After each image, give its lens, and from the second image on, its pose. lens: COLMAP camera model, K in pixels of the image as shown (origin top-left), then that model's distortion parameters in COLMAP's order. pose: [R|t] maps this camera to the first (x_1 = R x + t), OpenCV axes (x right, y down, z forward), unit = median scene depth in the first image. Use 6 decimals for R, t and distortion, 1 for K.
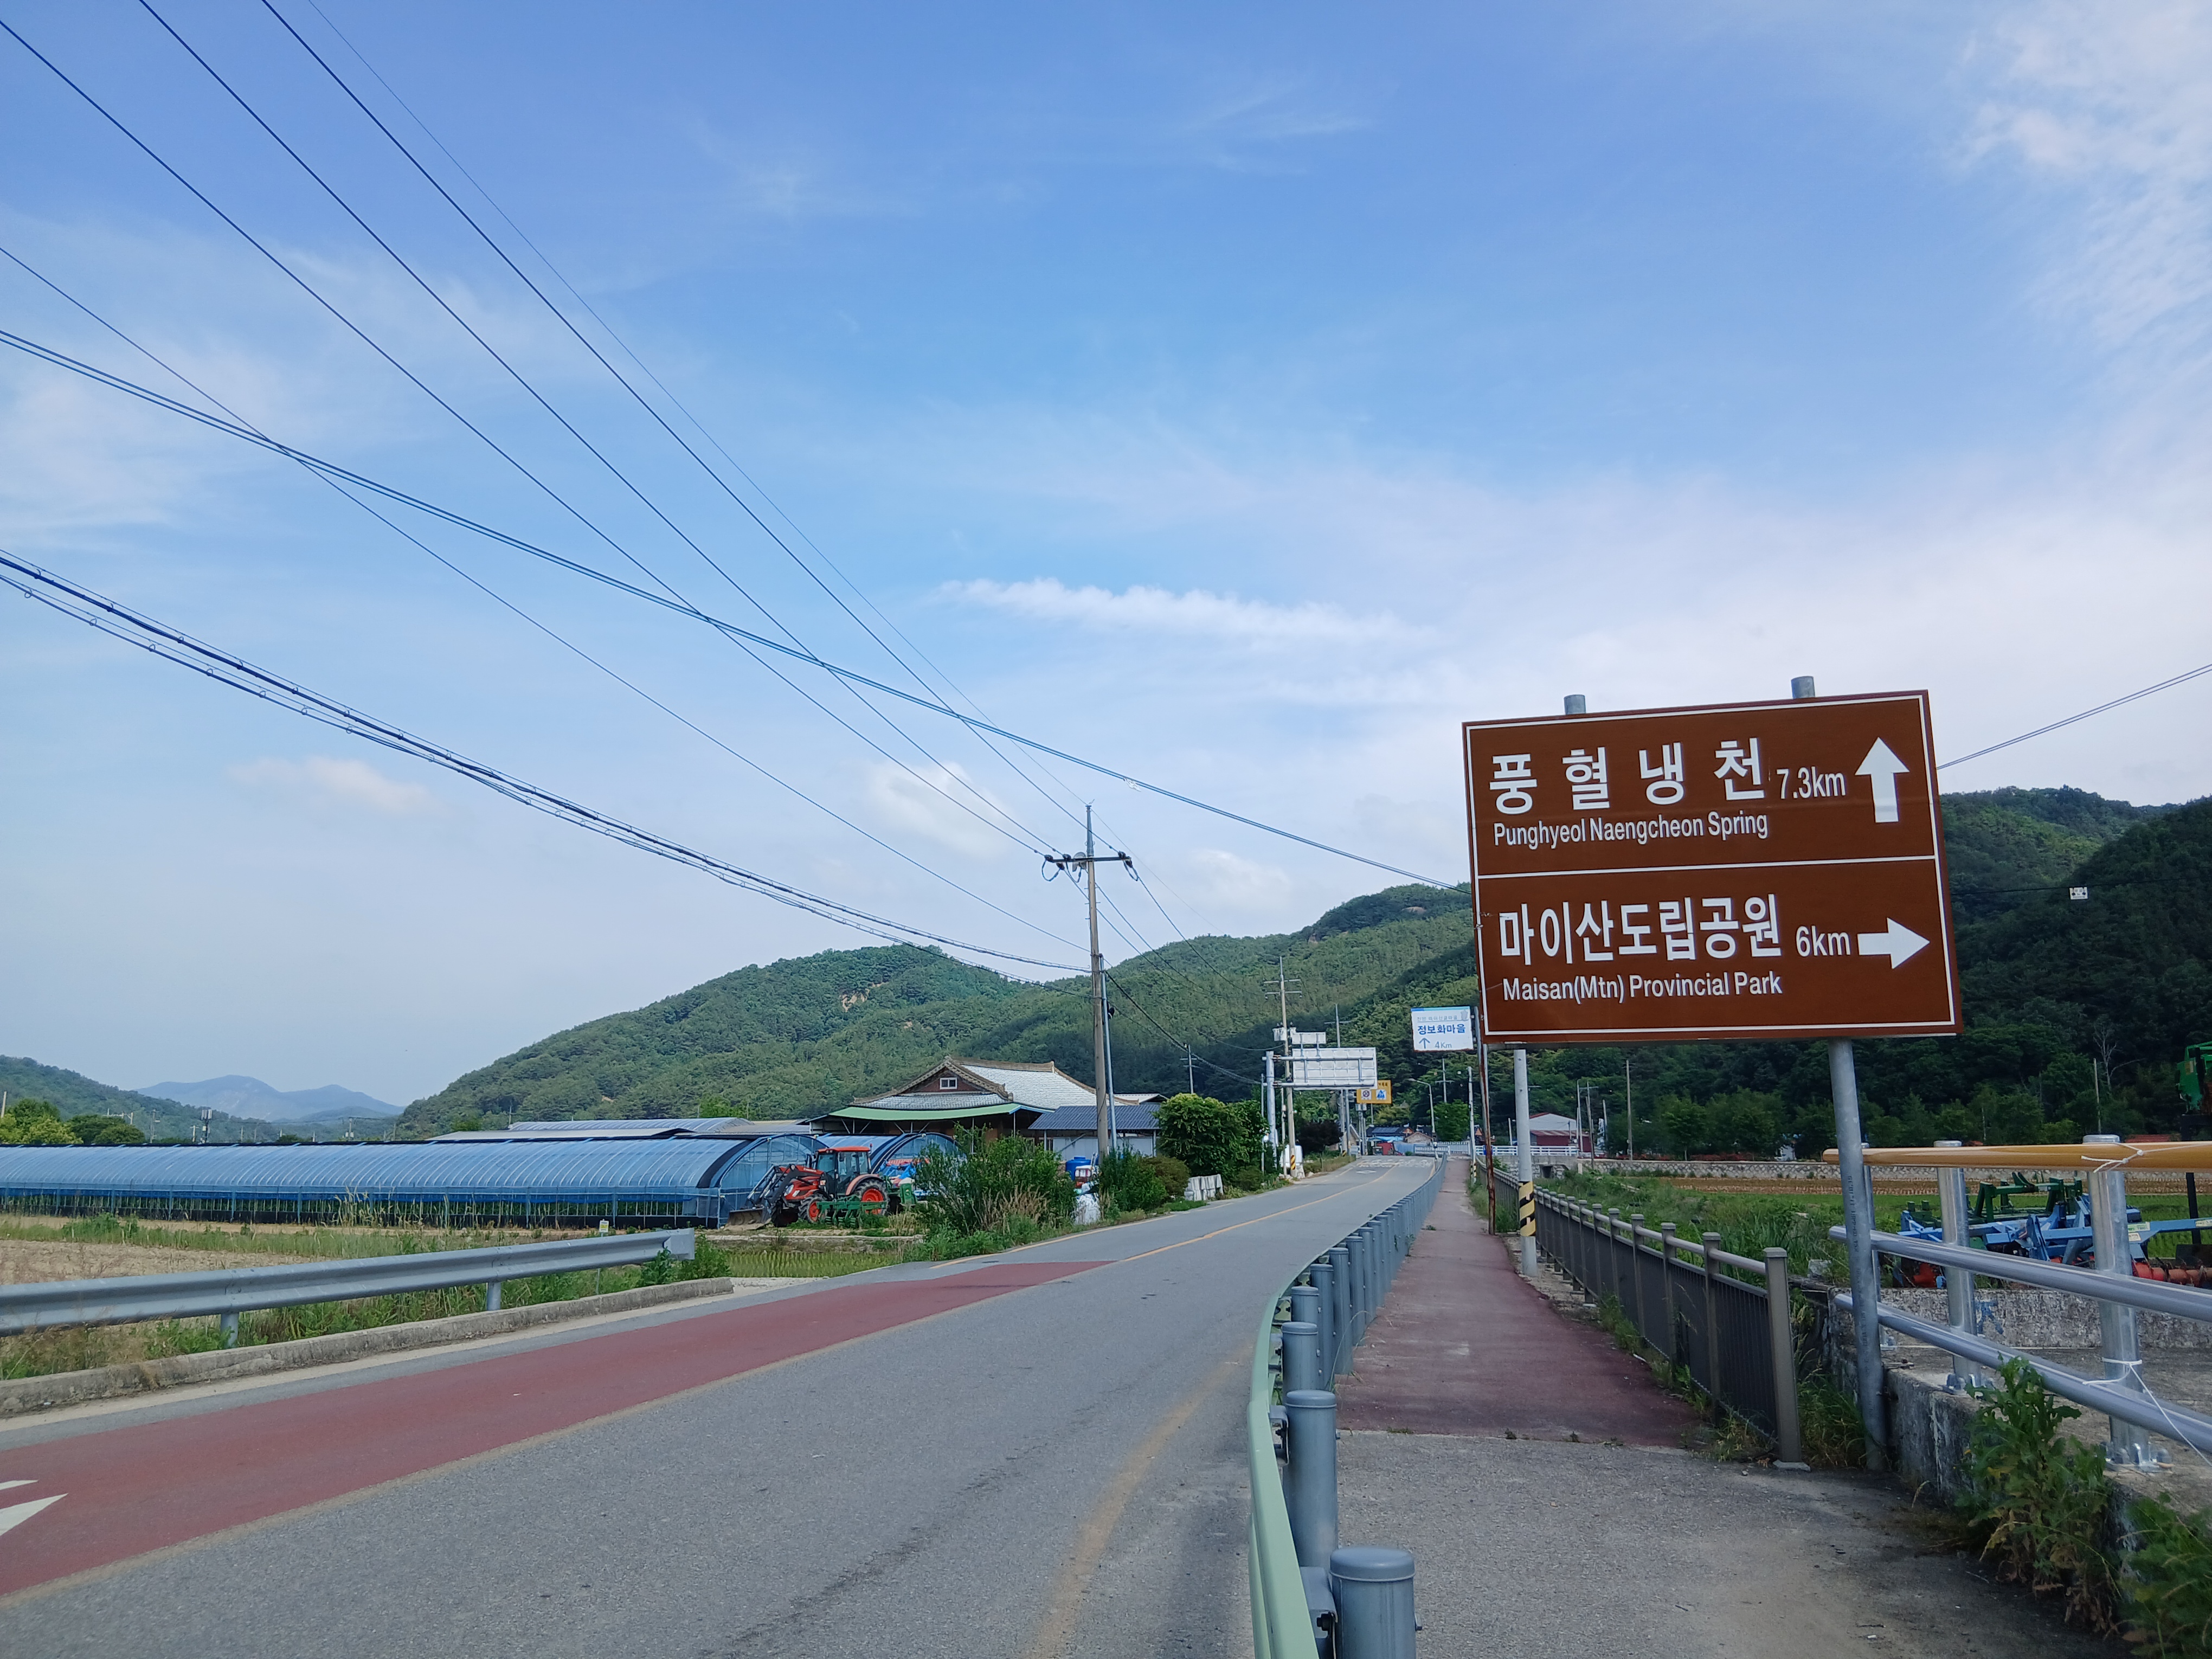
lens RADIAL K [[1688.8, 0, 1111.5], [0, 1688.8, 808.0], [0, 0, 1]] dist [0.039268, -0.047689]
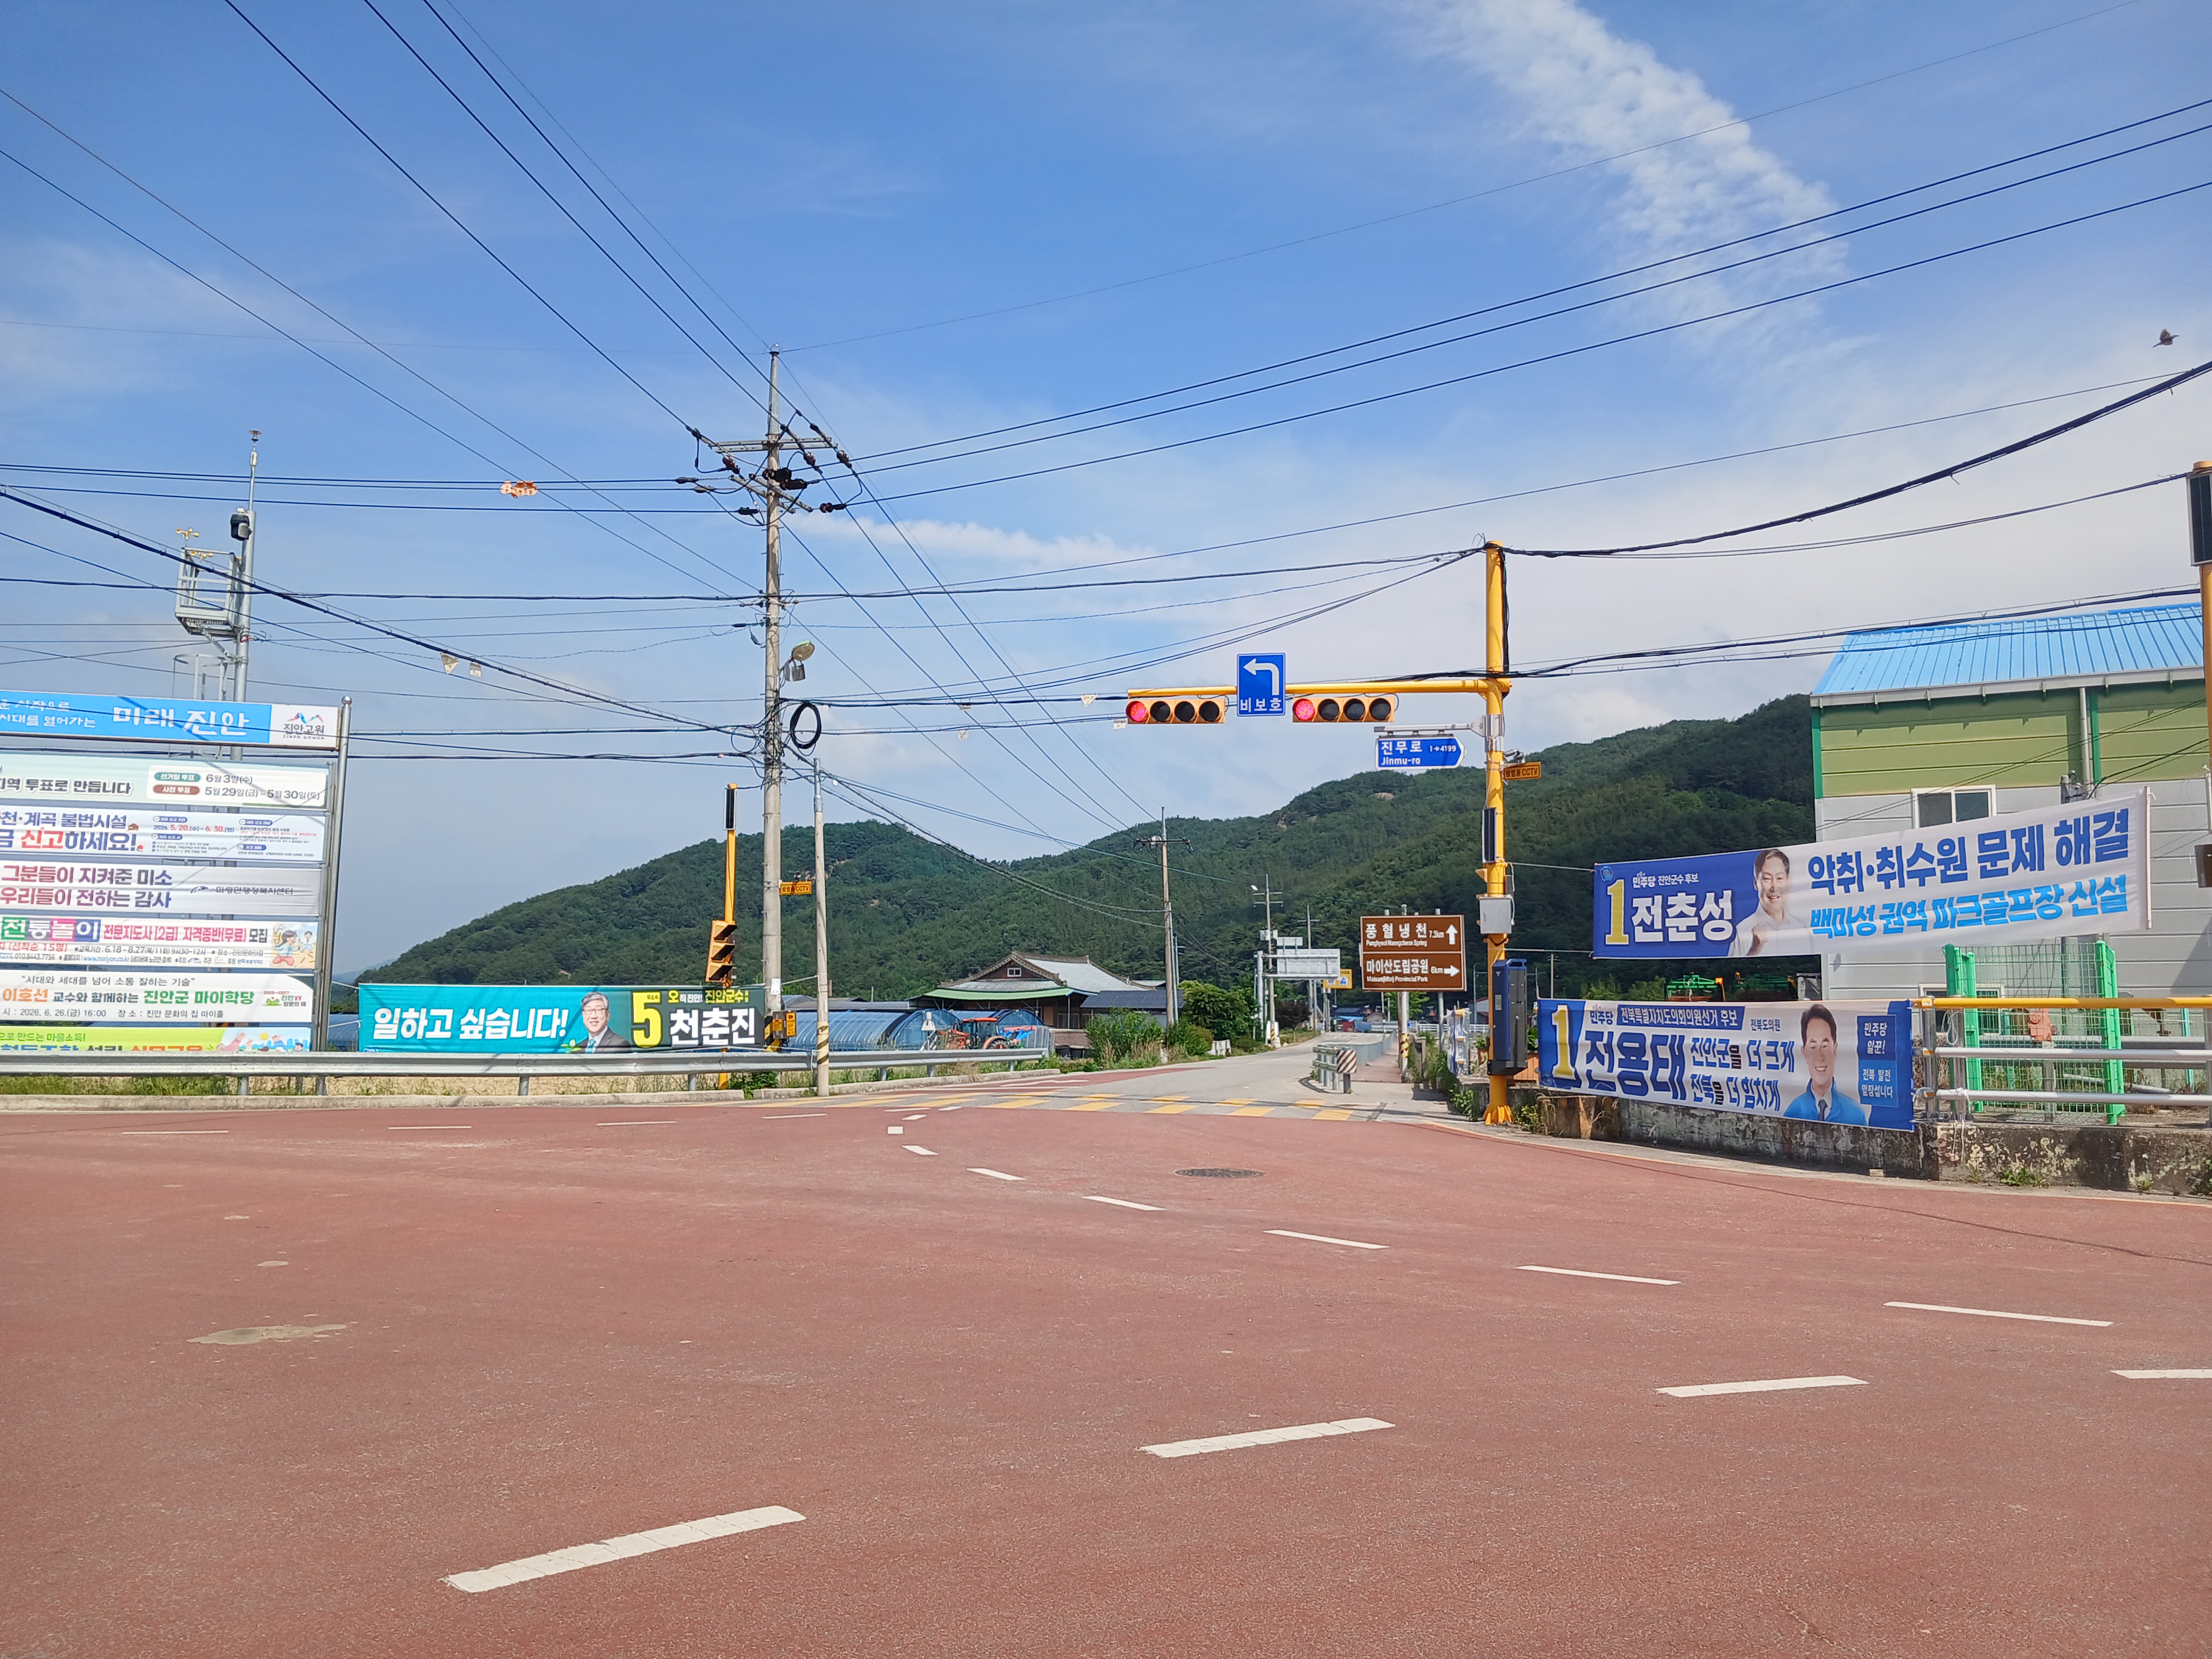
lens RADIAL K [[1762.0, 0, 1104.1], [0, 1762.0, 848.1], [0, 0, 1]] dist [-0.008255, 0.035501]
pose [[0.999764, 0.009696, 0.019452, -0.046857], [-0.011546, 0.995183, 0.097354, -0.057875], [-0.018414, -0.097556, 0.995060, -0.302898]]
